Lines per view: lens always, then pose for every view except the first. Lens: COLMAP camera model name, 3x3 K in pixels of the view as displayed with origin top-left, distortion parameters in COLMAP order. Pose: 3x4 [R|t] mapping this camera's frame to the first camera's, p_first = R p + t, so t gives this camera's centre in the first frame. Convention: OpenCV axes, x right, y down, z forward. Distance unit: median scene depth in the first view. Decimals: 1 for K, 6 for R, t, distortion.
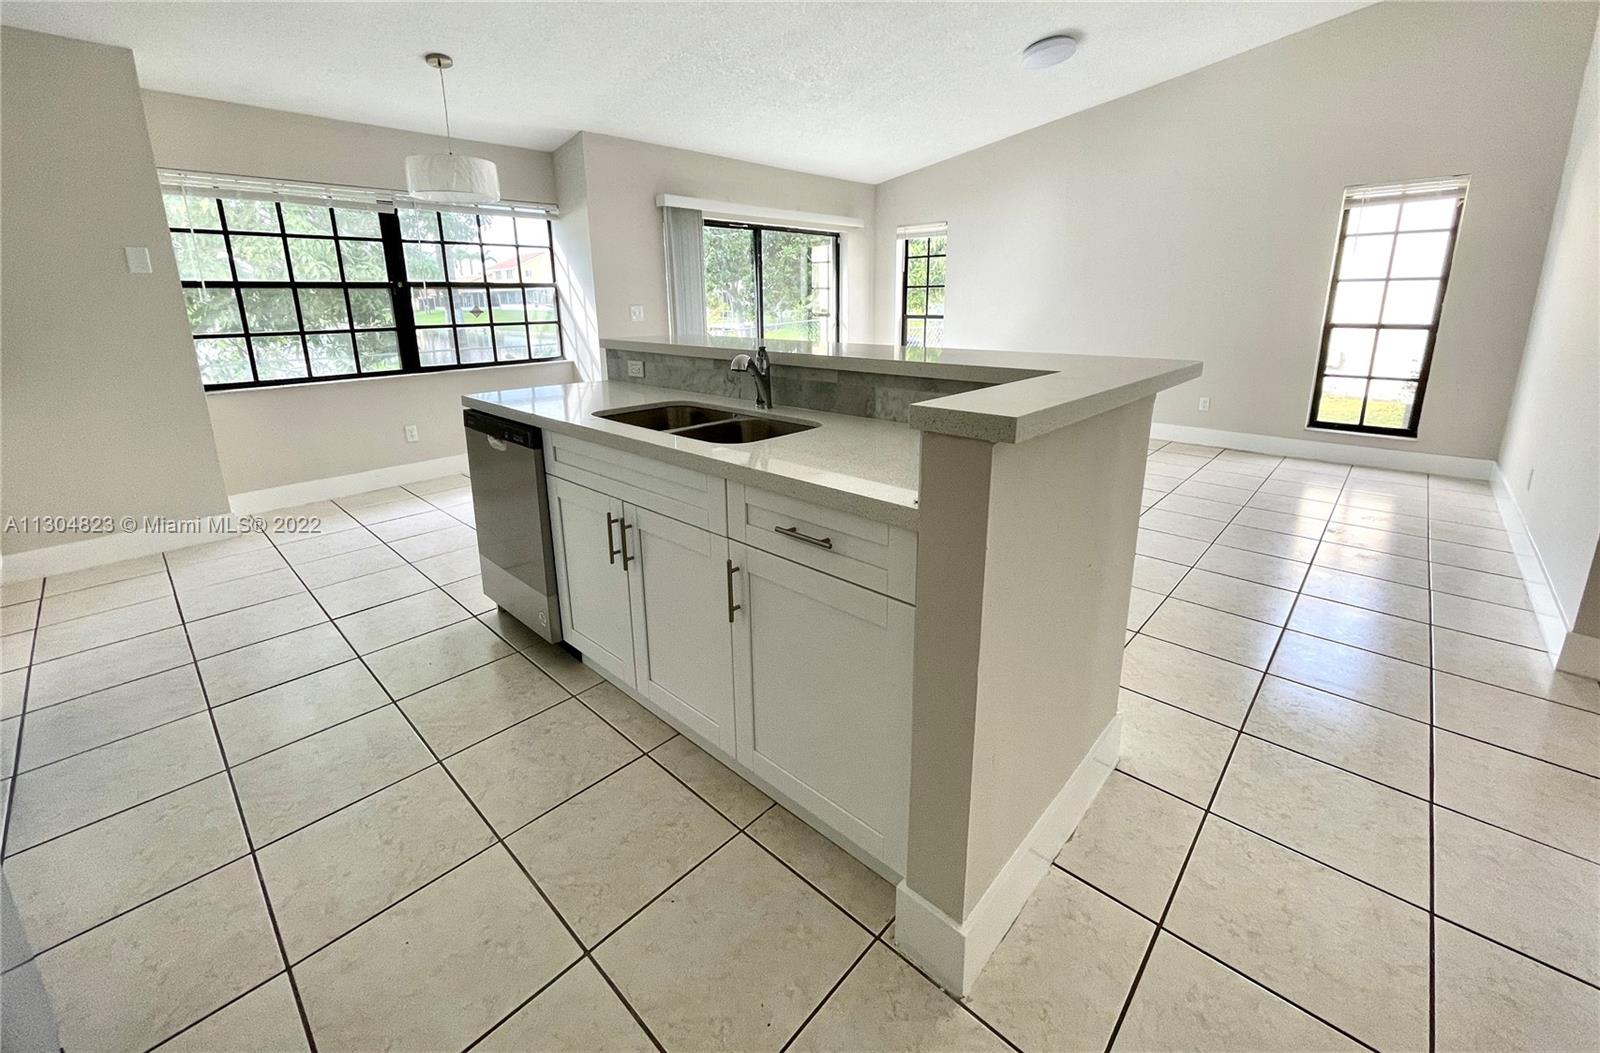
lens RADIAL K [[655.1, 0, 795.7], [0, 655.1, 438.9], [0, 0, 1]] dist [0.000430, 0.001560]
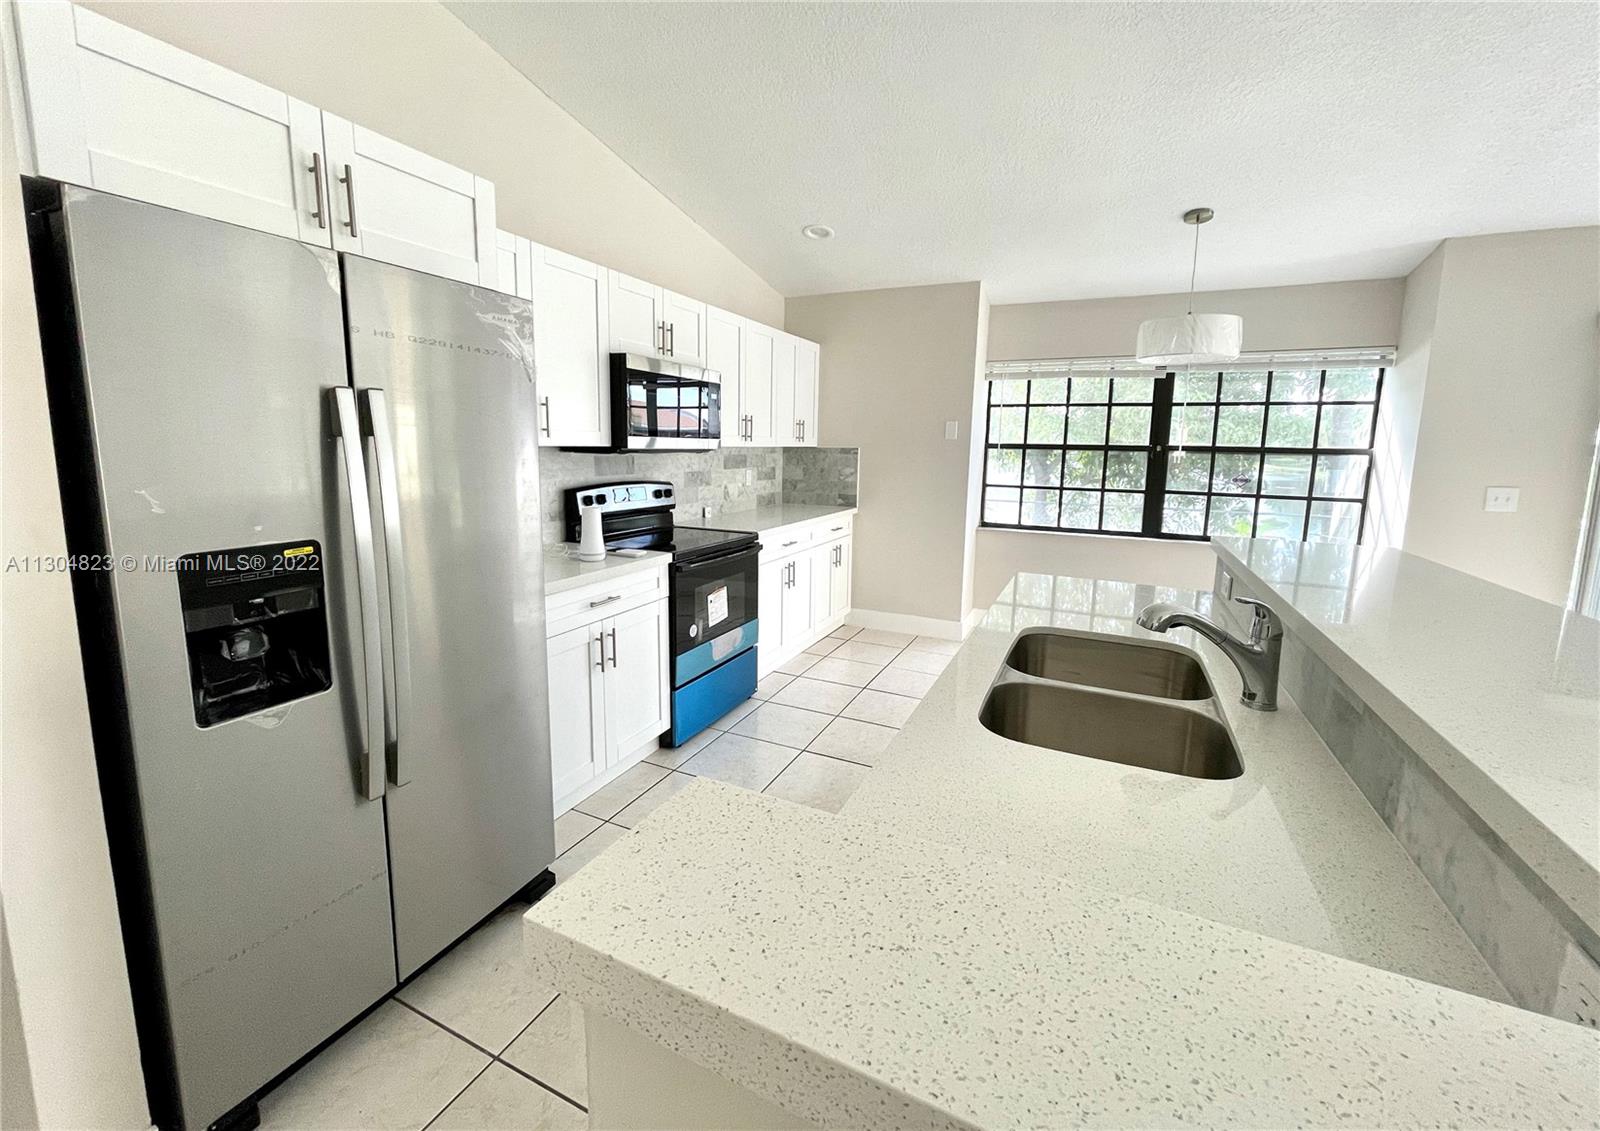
lens RADIAL K [[642.1, 0, 797.7], [0, 642.1, 531.1], [0, 0, 1]] dist [-0.000940, -0.000148]
pose [[0.302748, 0.143966, -0.942134, 0.155205], [-0.224960, 0.971388, 0.076147, -0.063607], [0.926141, 0.188889, 0.326473, 0.197406]]
